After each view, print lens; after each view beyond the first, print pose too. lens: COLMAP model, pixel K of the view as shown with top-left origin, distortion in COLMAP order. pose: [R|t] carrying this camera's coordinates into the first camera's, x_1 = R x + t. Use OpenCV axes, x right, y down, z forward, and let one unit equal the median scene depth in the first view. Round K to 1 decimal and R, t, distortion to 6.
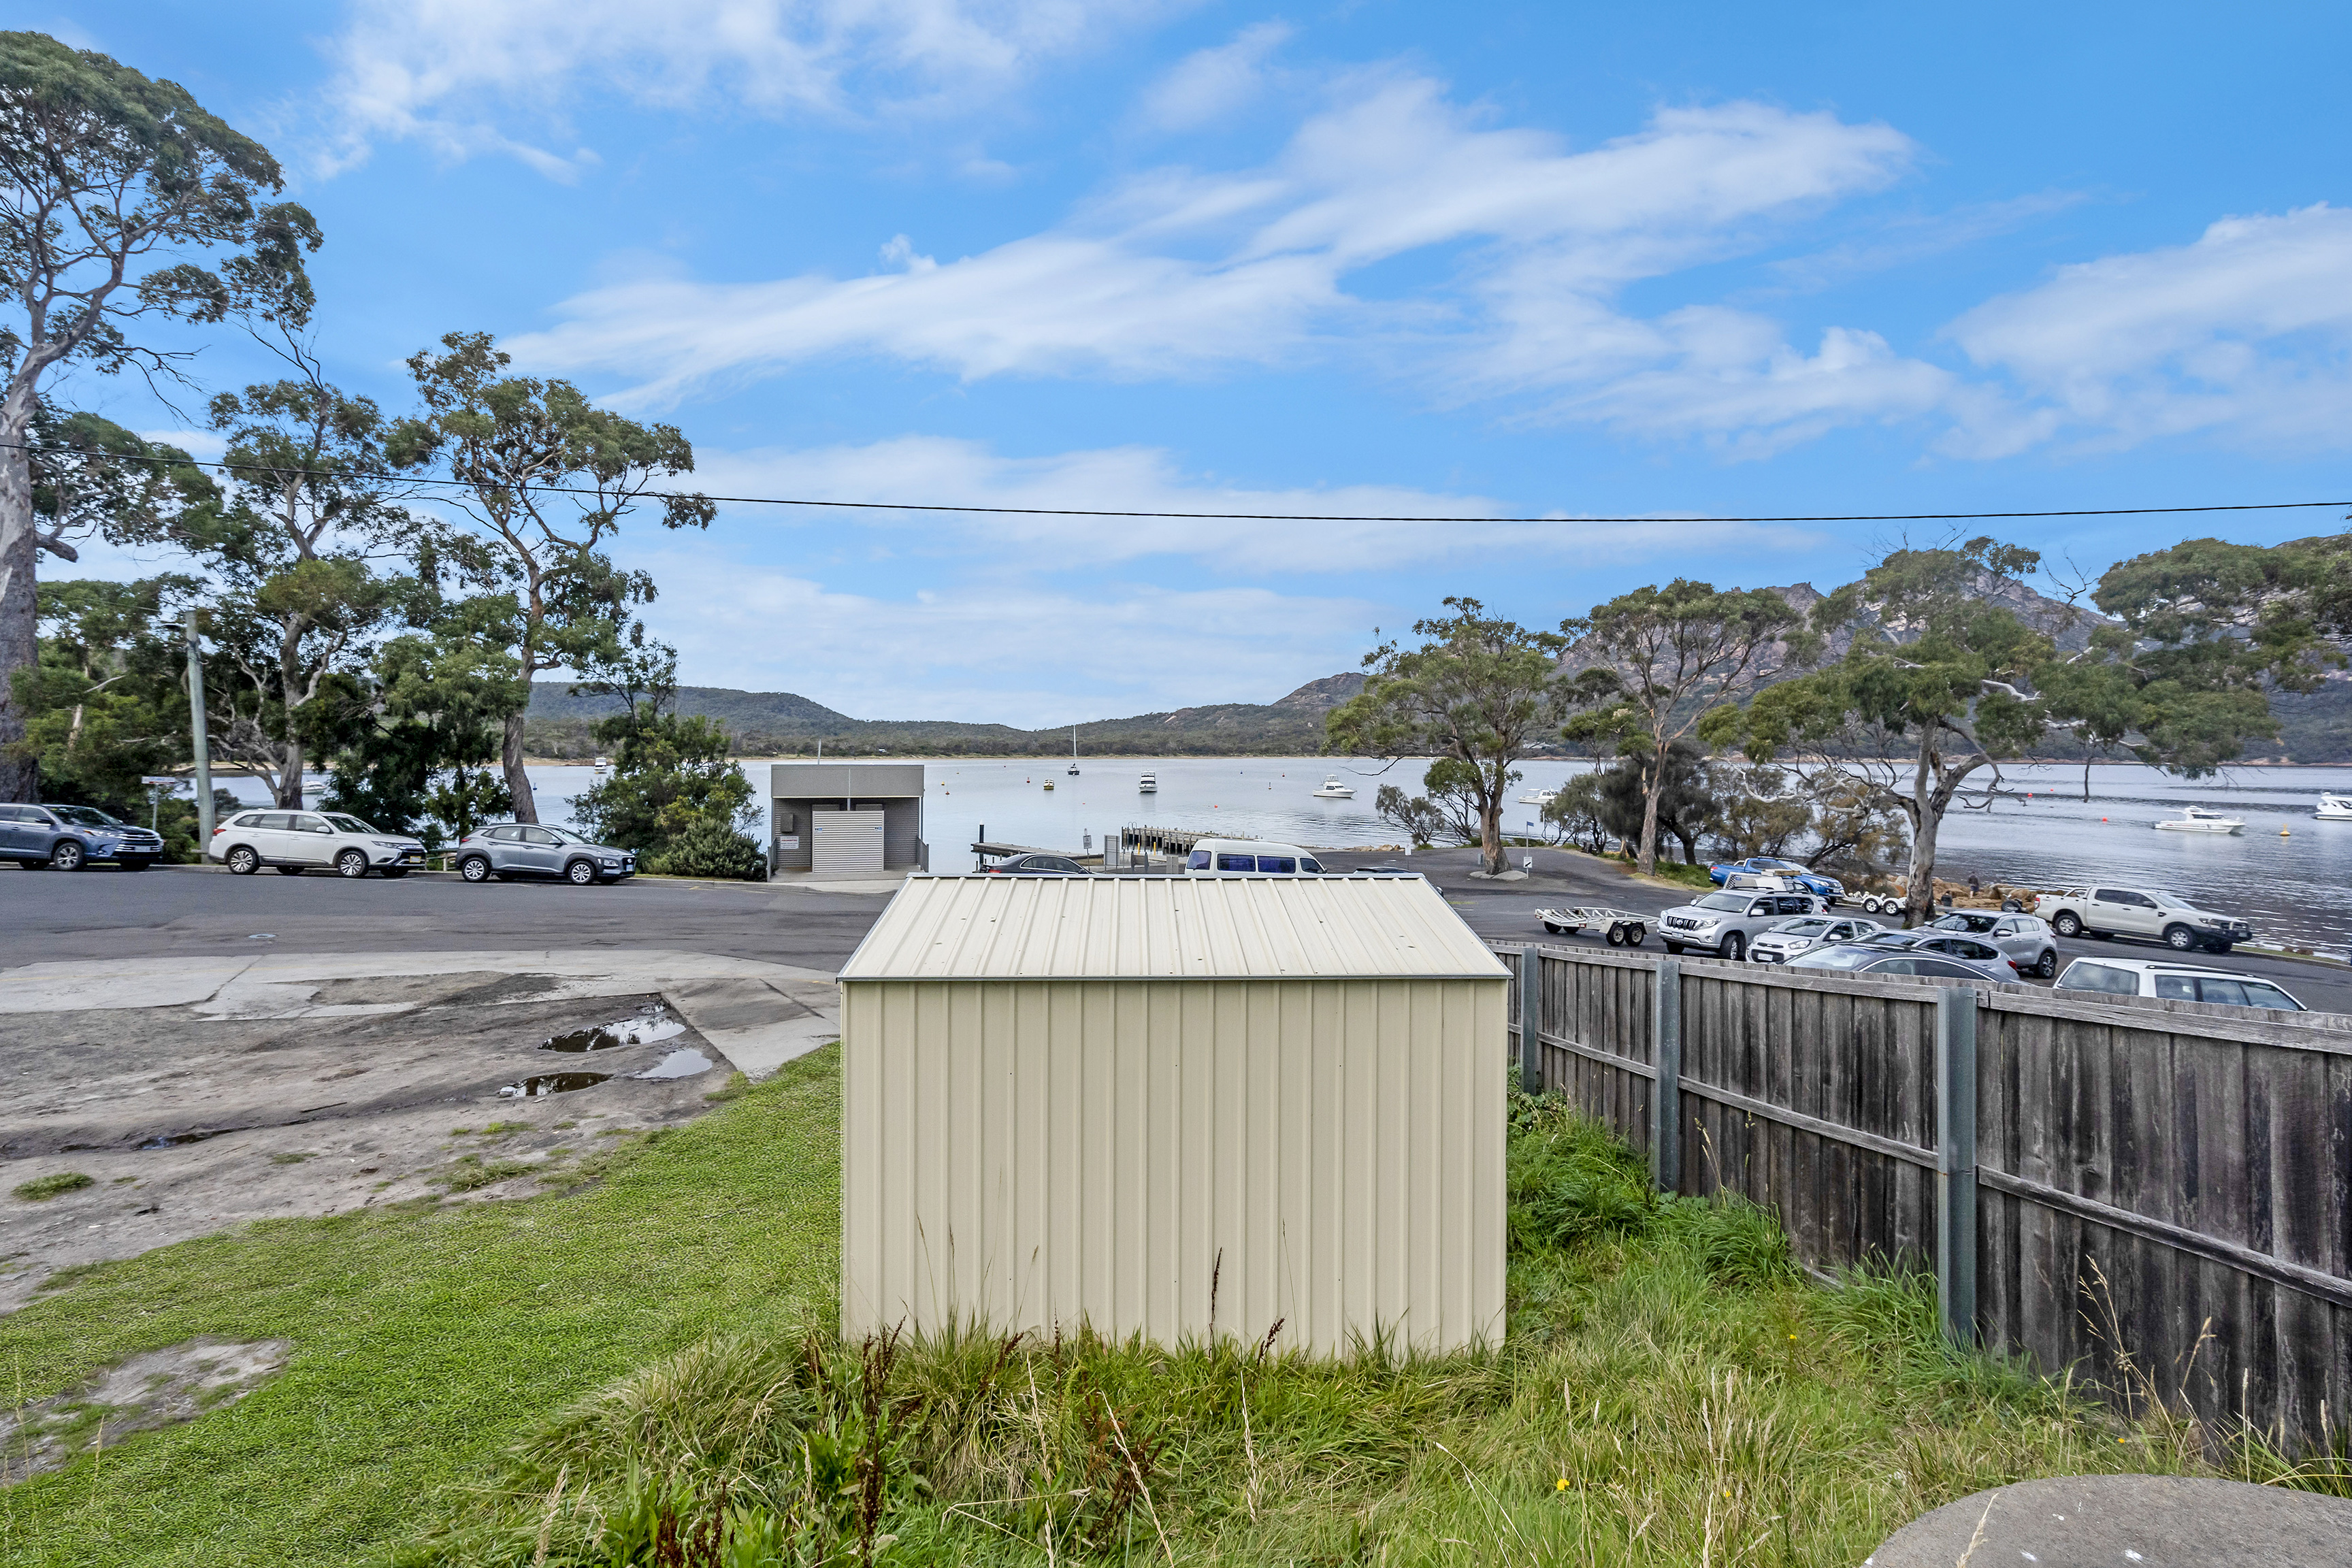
lens RADIAL K [[1095.4, 0, 1177.5], [0, 1095.4, 744.6], [0, 0, 1]] dist [-0.000821, 0.000470]
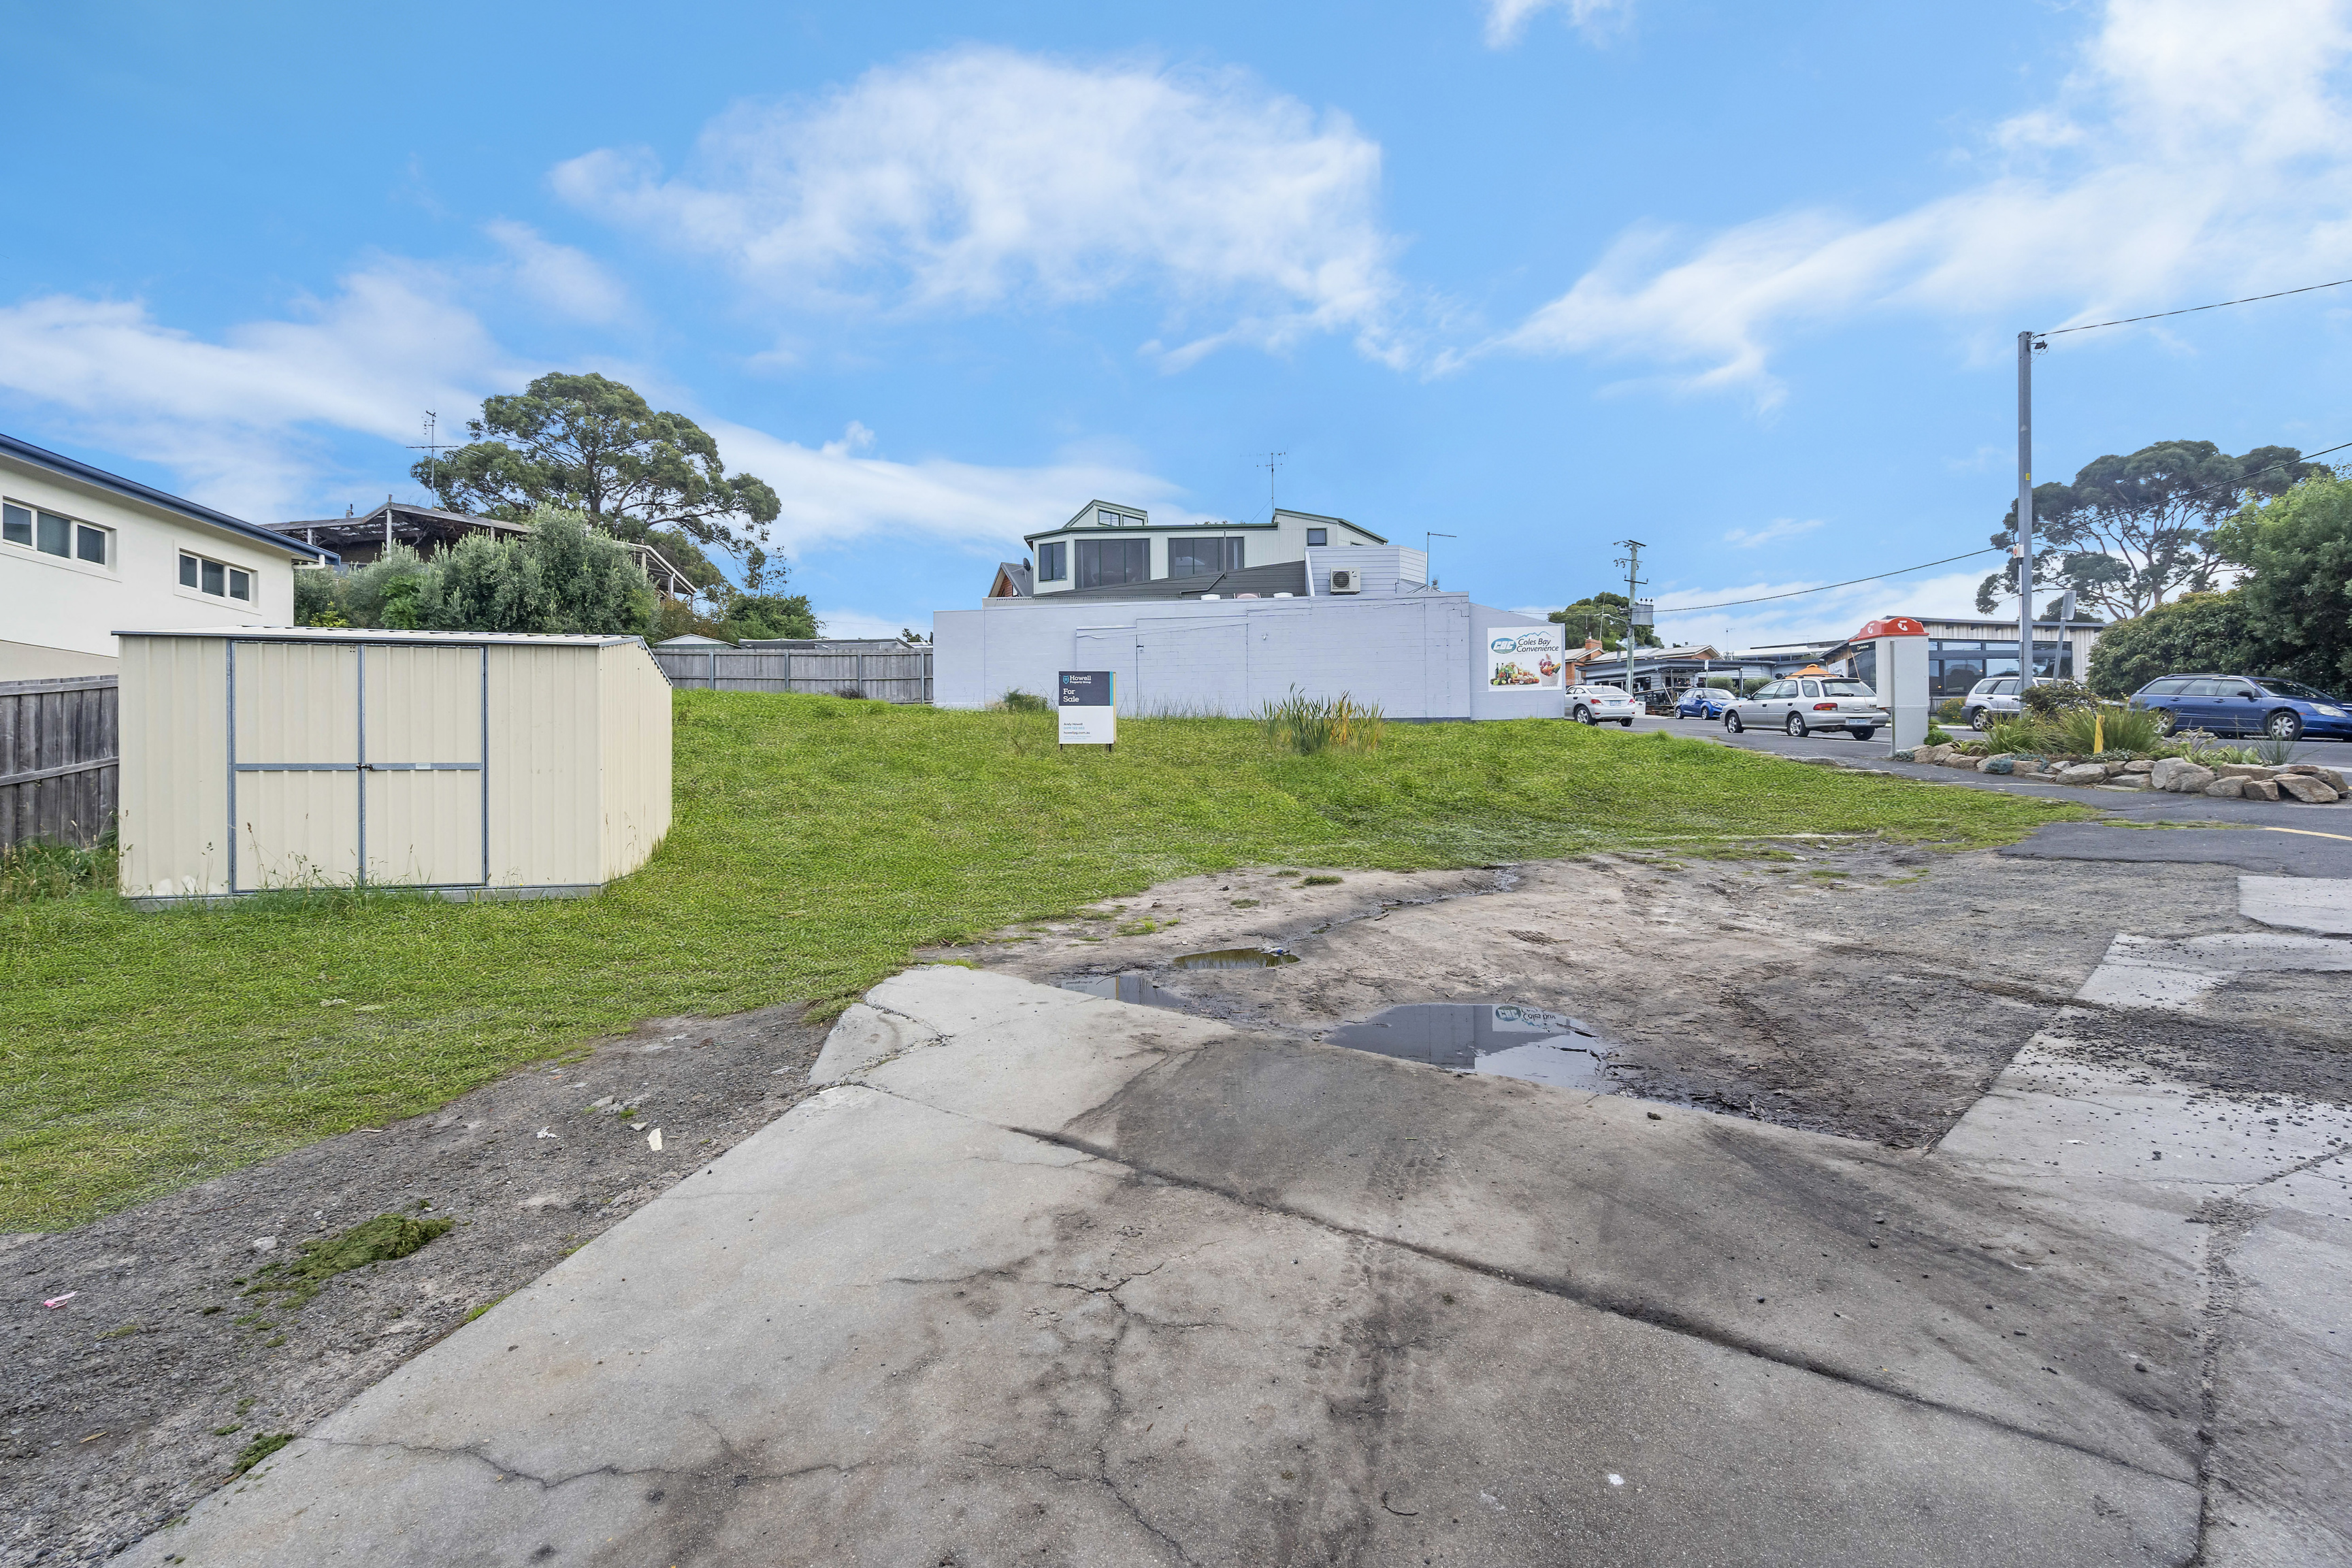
lens RADIAL K [[1052.4, 0, 1176.0], [0, 1052.4, 784.0], [0, 0, 1]] dist [-0.000507, 0.000111]
pose [[-0.972493, 0.001660, -0.232926, -0.112501], [0.004500, 0.999922, -0.011663, 0.061322], [0.232888, -0.012390, -0.972425, 0.463804]]
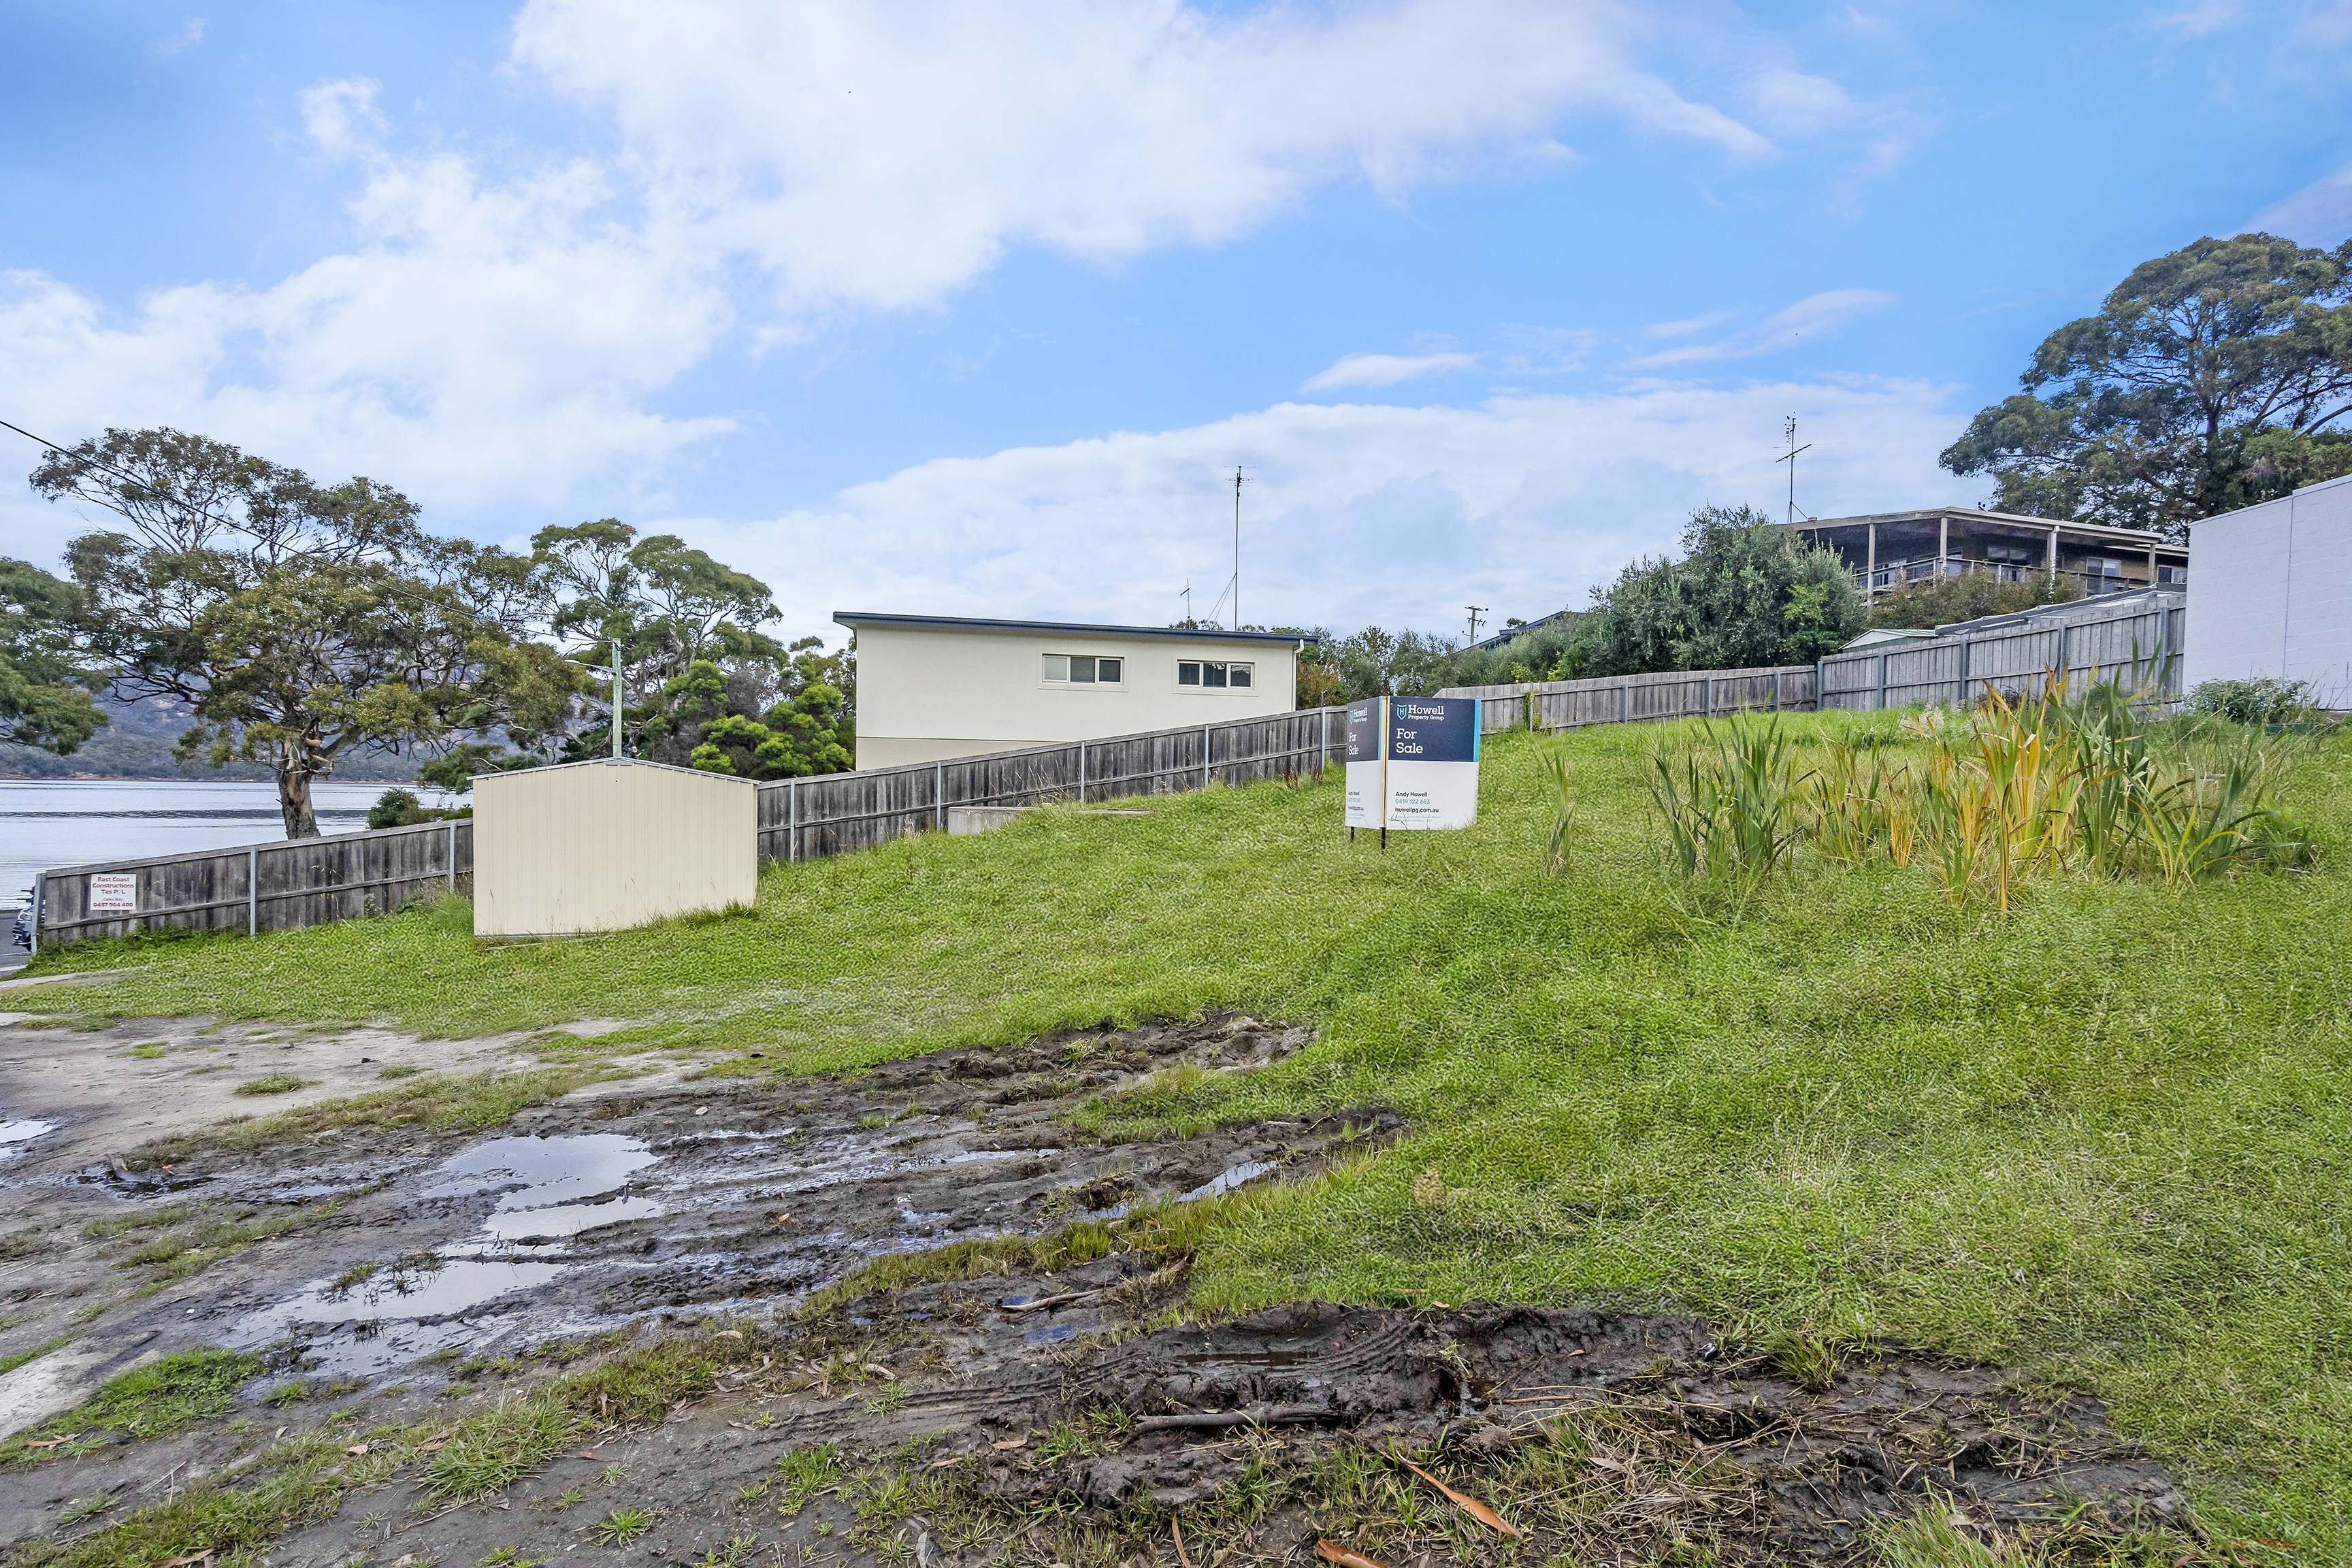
lens RADIAL K [[1091.1, 0, 1173.9], [0, 1091.1, 823.0], [0, 0, 1]] dist [-0.001385, 0.000153]
pose [[-0.301318, -0.040495, 0.952663, -0.442185], [-0.021146, 0.999136, 0.035782, 0.025917], [-0.953289, -0.009364, -0.301914, 0.110195]]
